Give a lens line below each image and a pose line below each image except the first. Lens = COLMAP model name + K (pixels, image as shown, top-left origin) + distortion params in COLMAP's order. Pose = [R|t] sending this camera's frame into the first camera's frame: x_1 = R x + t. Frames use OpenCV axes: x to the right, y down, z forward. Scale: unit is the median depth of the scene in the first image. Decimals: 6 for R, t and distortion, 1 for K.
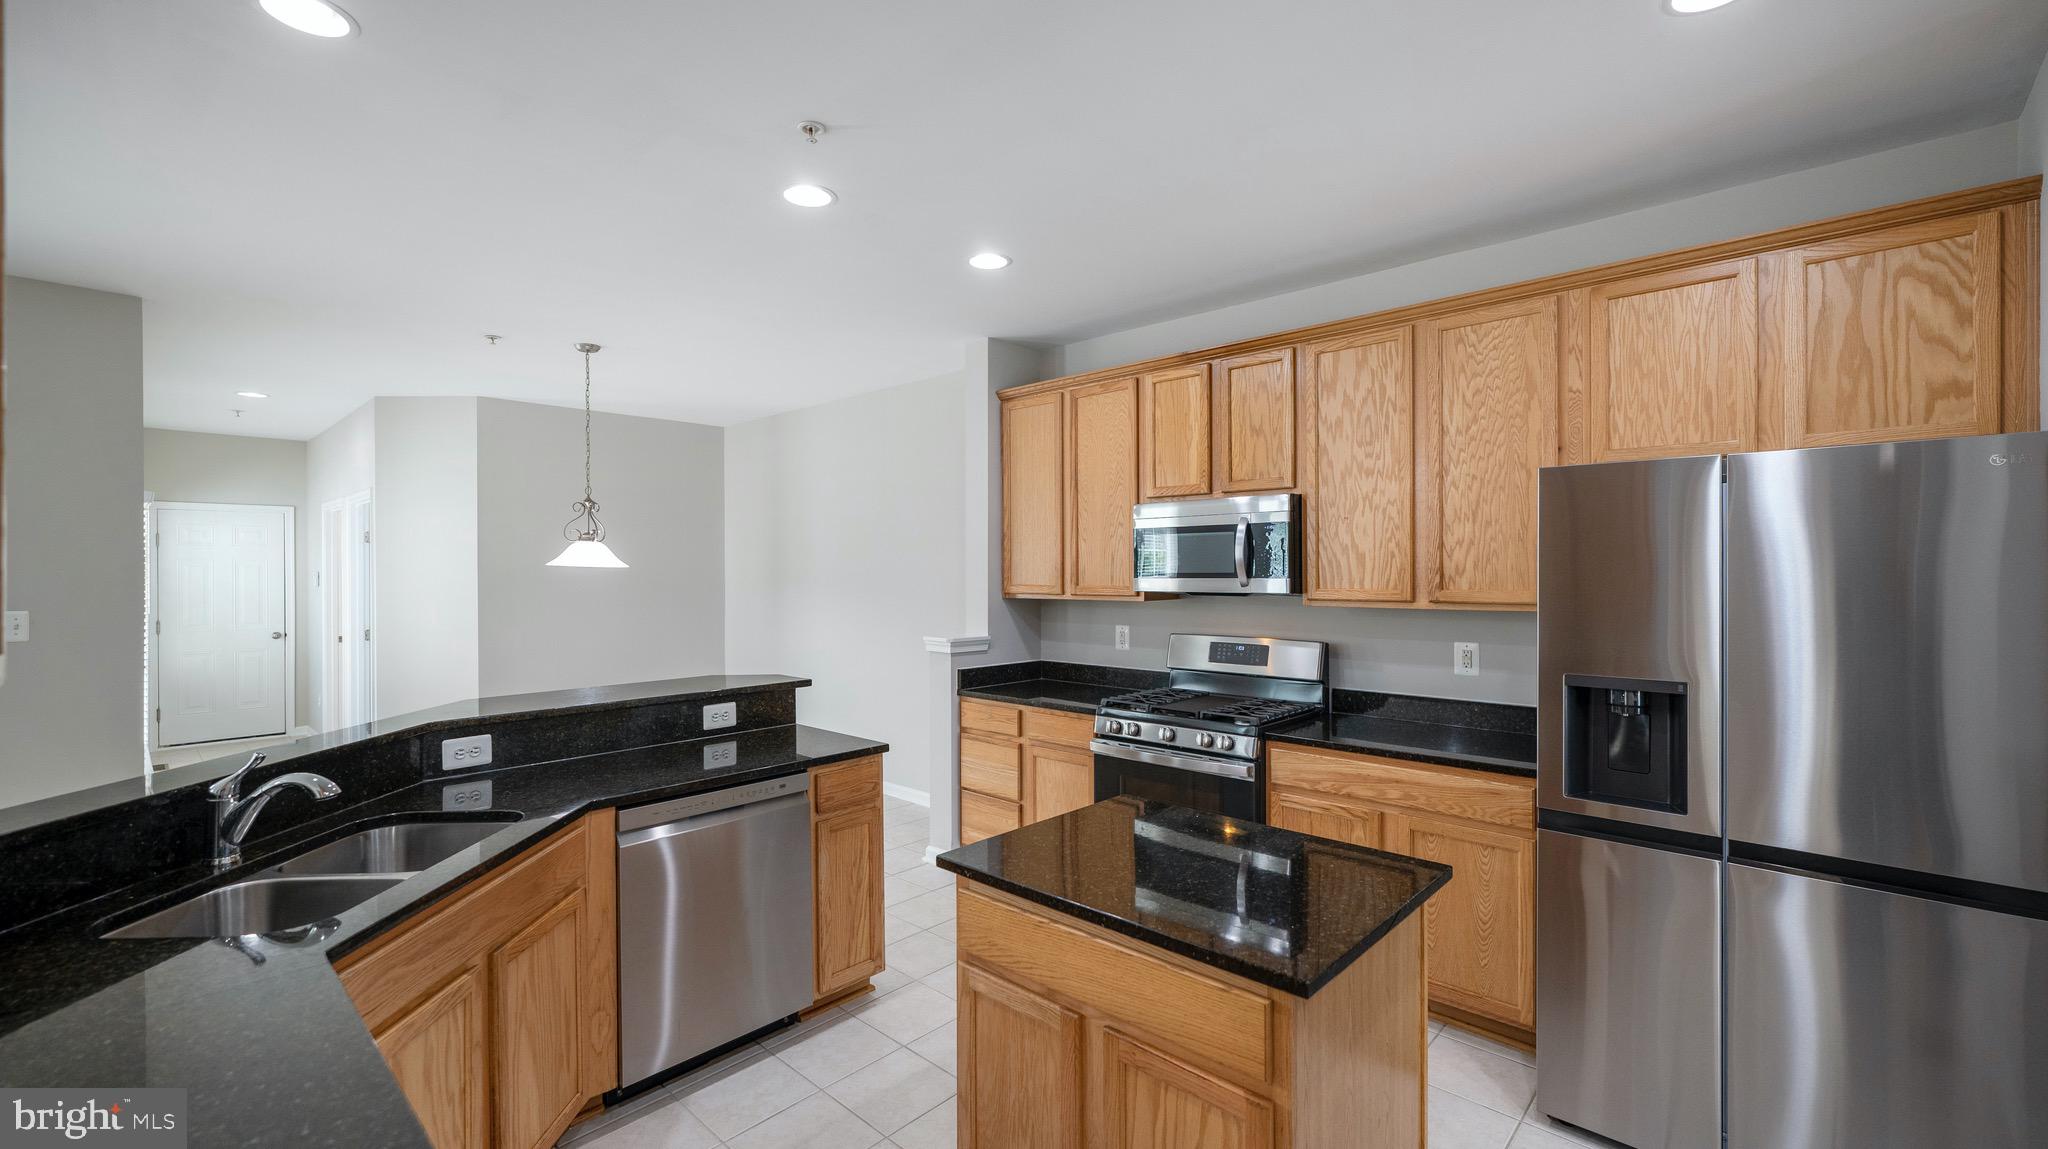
lens RADIAL K [[843.6, 0, 1018.7], [0, 843.6, 566.6], [0, 0, 1]] dist [0.000786, 0.000007]
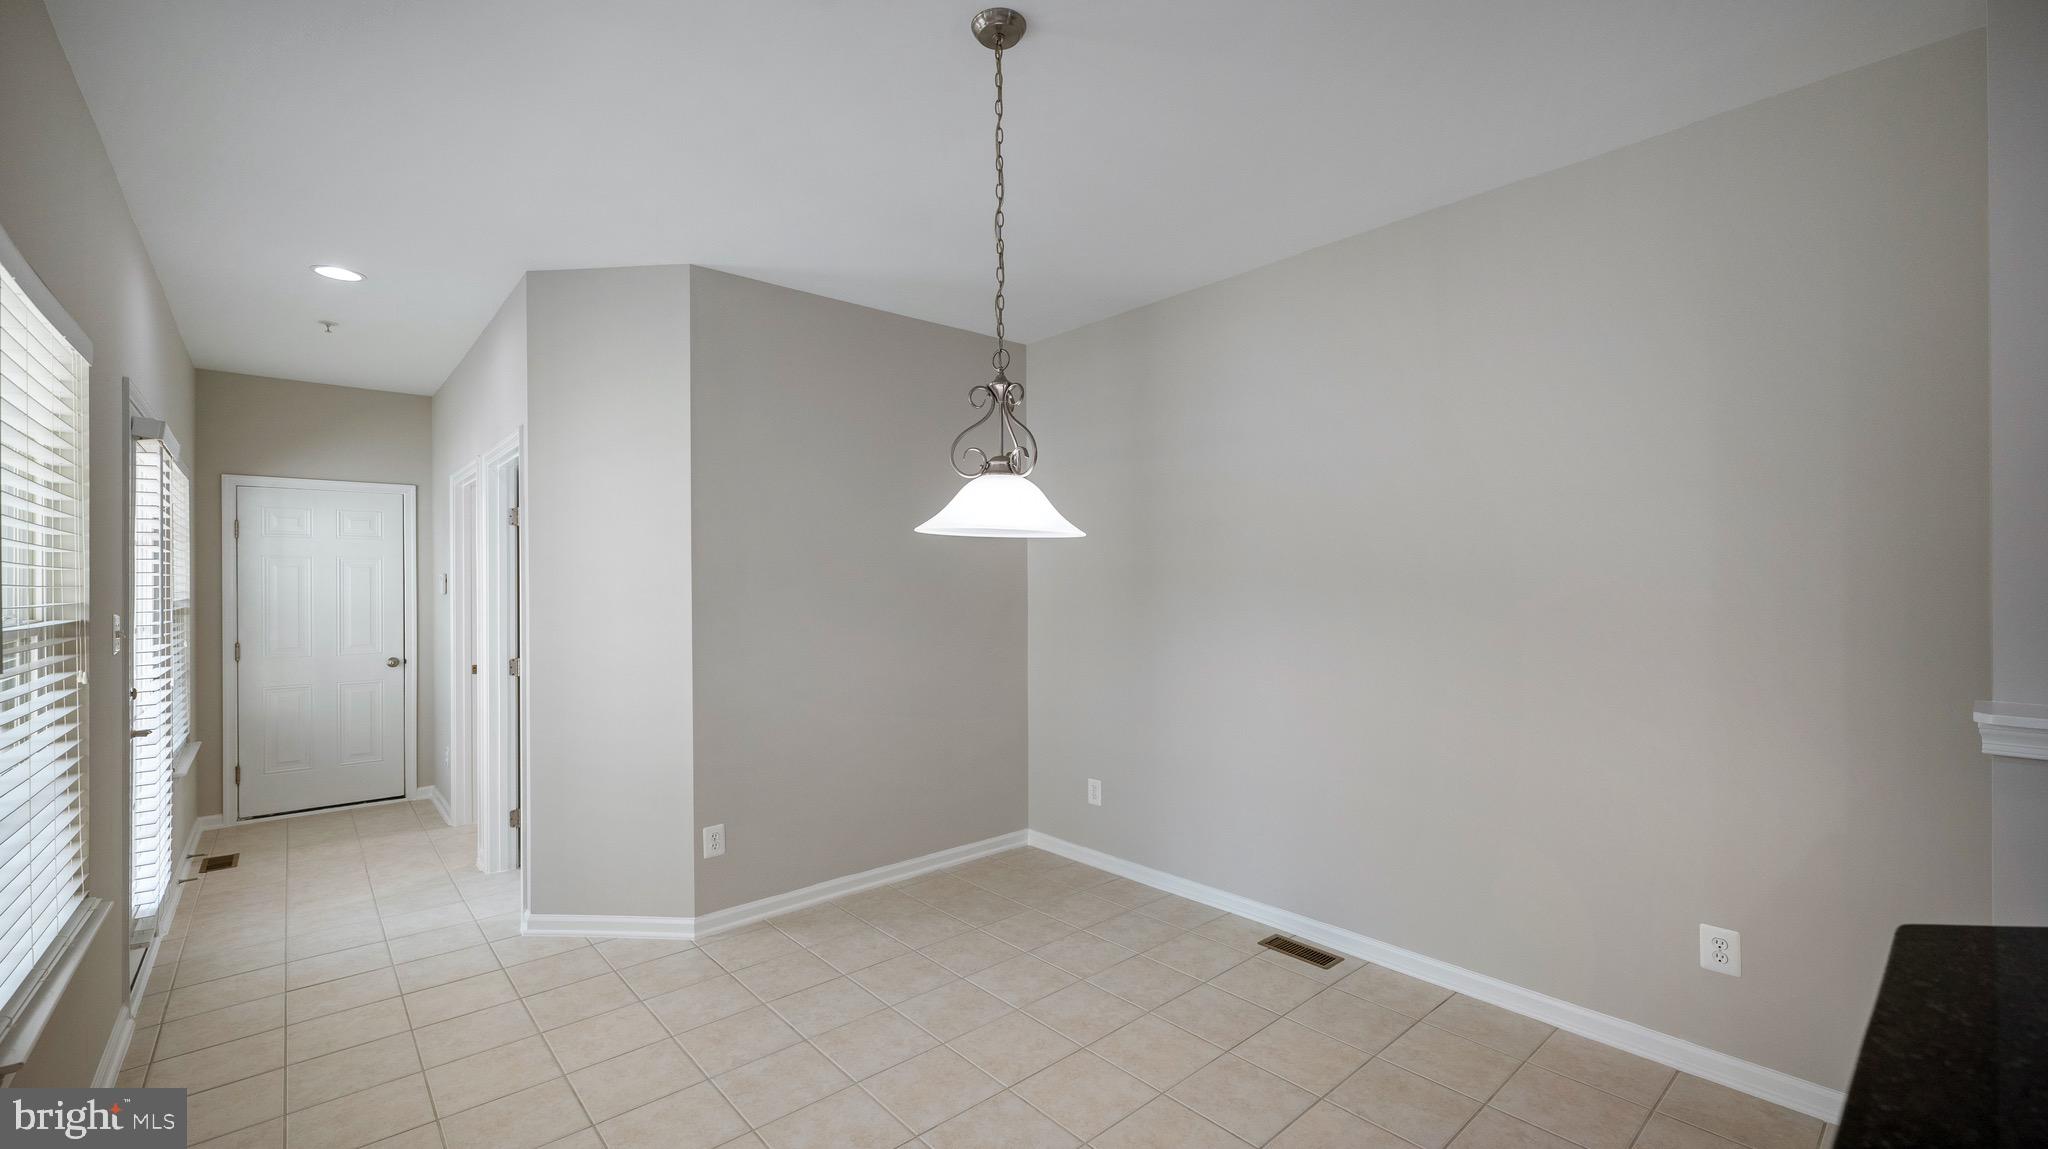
lens RADIAL K [[843.6, 0, 1018.7], [0, 843.6, 566.6], [0, 0, 1]] dist [0.000786, 0.000007]
pose [[0.994200, -0.009284, -0.107141, -0.319520], [0.008112, 0.999902, -0.011371, 0.014546], [0.107236, 0.010436, 0.994179, 0.402528]]
